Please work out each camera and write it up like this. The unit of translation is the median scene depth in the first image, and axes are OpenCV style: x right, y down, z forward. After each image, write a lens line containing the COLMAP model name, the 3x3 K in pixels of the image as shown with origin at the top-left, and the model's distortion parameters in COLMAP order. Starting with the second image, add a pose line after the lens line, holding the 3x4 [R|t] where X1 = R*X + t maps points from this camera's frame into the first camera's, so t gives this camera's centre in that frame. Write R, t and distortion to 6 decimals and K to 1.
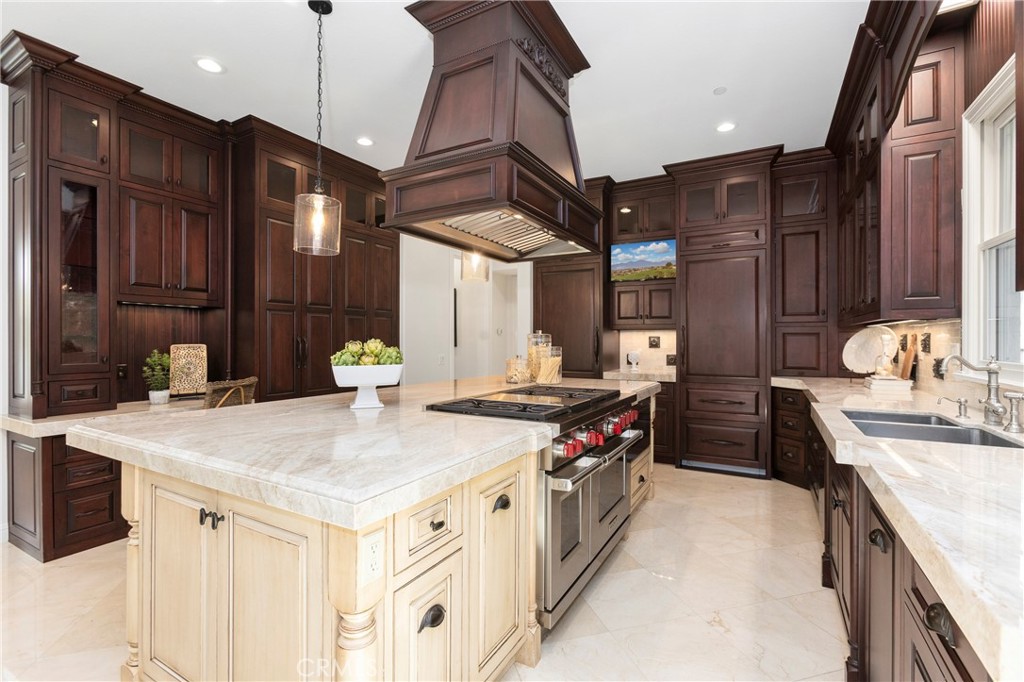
lens RADIAL K [[460.6, 0, 510.5], [0, 460.6, 339.5], [0, 0, 1]] dist [-0.007672, 0.005774]
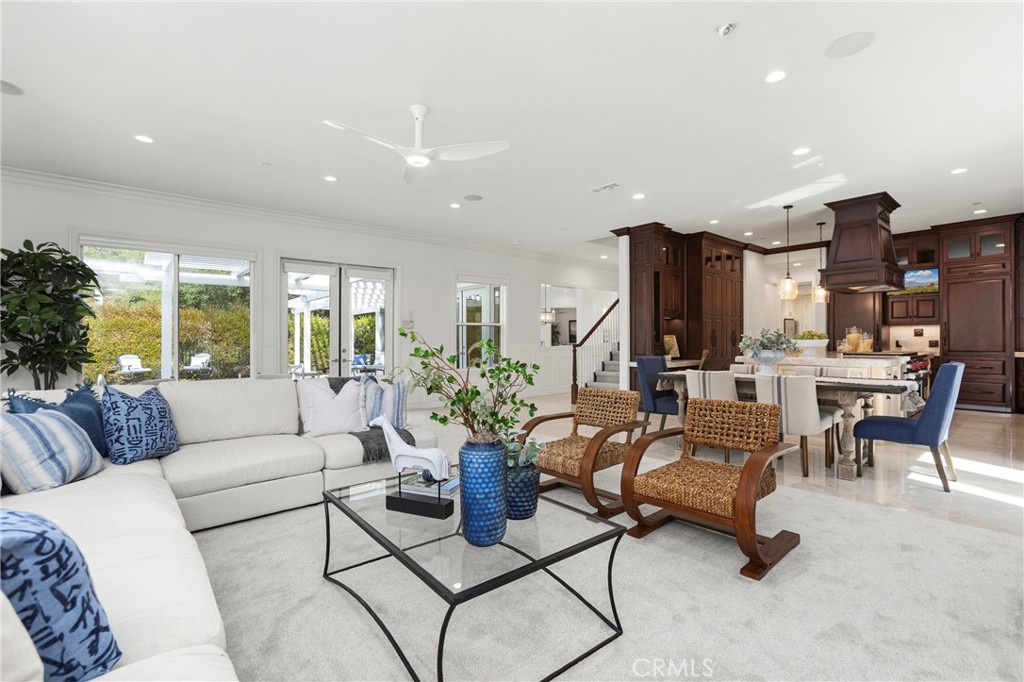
lens RADIAL K [[460.6, 0, 510.5], [0, 460.6, 339.5], [0, 0, 1]] dist [-0.007672, 0.005774]
pose [[0.940332, -0.005566, -0.340213, -0.495827], [0.006345, 0.999979, 0.001176, 0.019530], [0.340200, -0.003264, 0.940348, -1.009595]]
